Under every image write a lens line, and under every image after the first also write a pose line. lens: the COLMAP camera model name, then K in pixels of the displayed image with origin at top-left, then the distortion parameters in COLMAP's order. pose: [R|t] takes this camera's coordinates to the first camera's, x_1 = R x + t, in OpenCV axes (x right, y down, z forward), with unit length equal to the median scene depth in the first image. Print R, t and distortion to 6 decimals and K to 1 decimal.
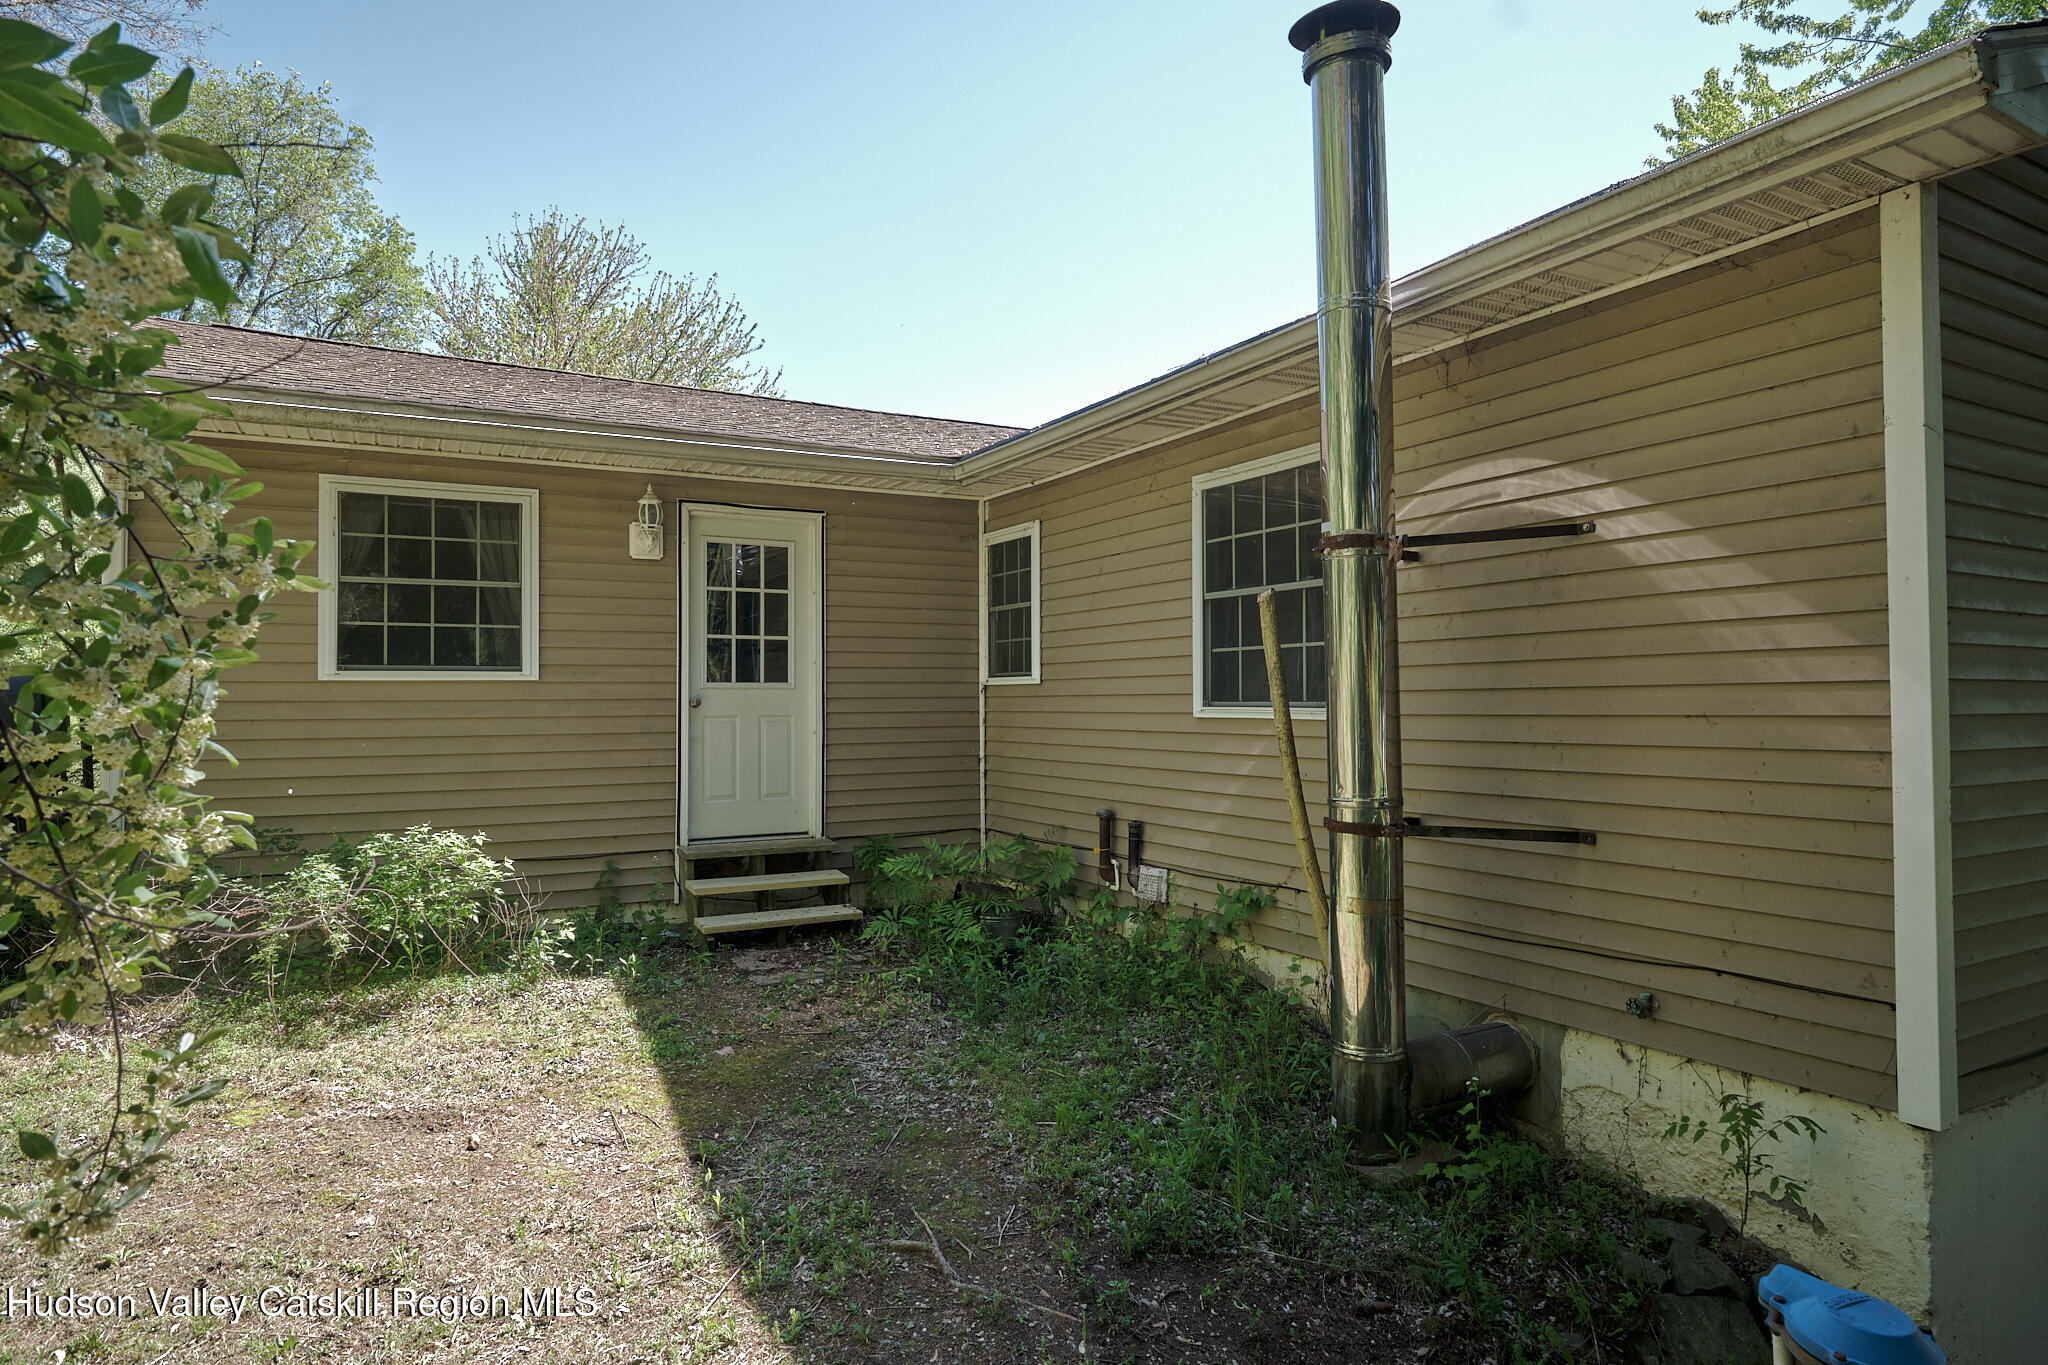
lens RADIAL K [[1167.8, 0, 1024.0], [0, 1167.8, 682.5], [0, 0, 1]] dist [-0.003266, -0.000513]
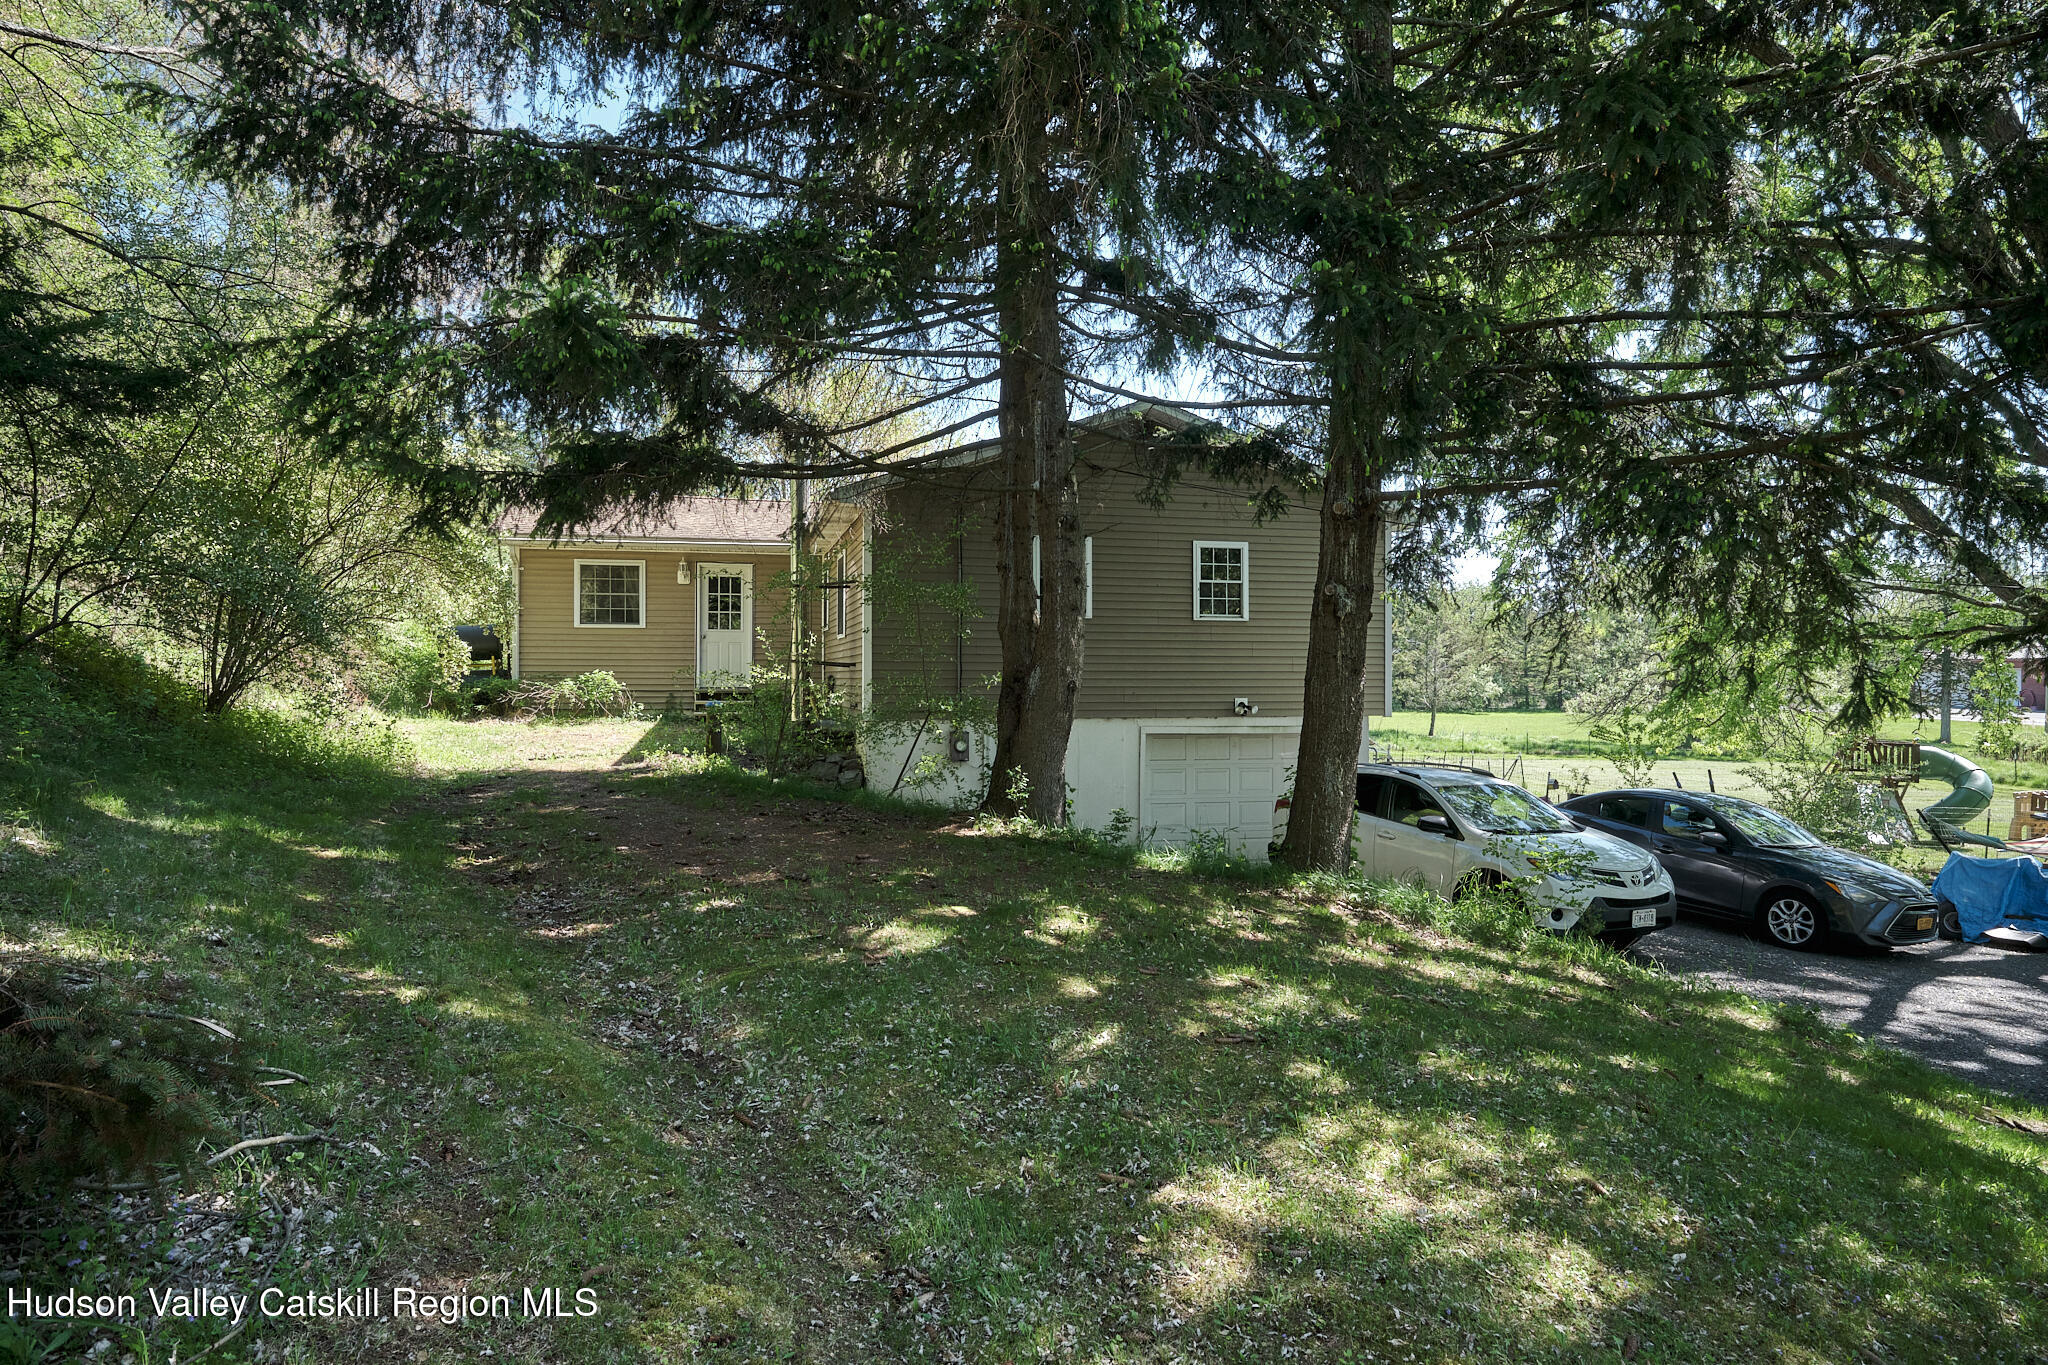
lens RADIAL K [[1167.8, 0, 1024.0], [0, 1167.8, 682.5], [0, 0, 1]] dist [-0.003266, -0.000513]
pose [[0.966286, 0.010757, -0.257244, 1.238216], [-0.002549, 0.999477, 0.032222, 0.037983], [0.257457, -0.030481, 0.965809, -1.548597]]
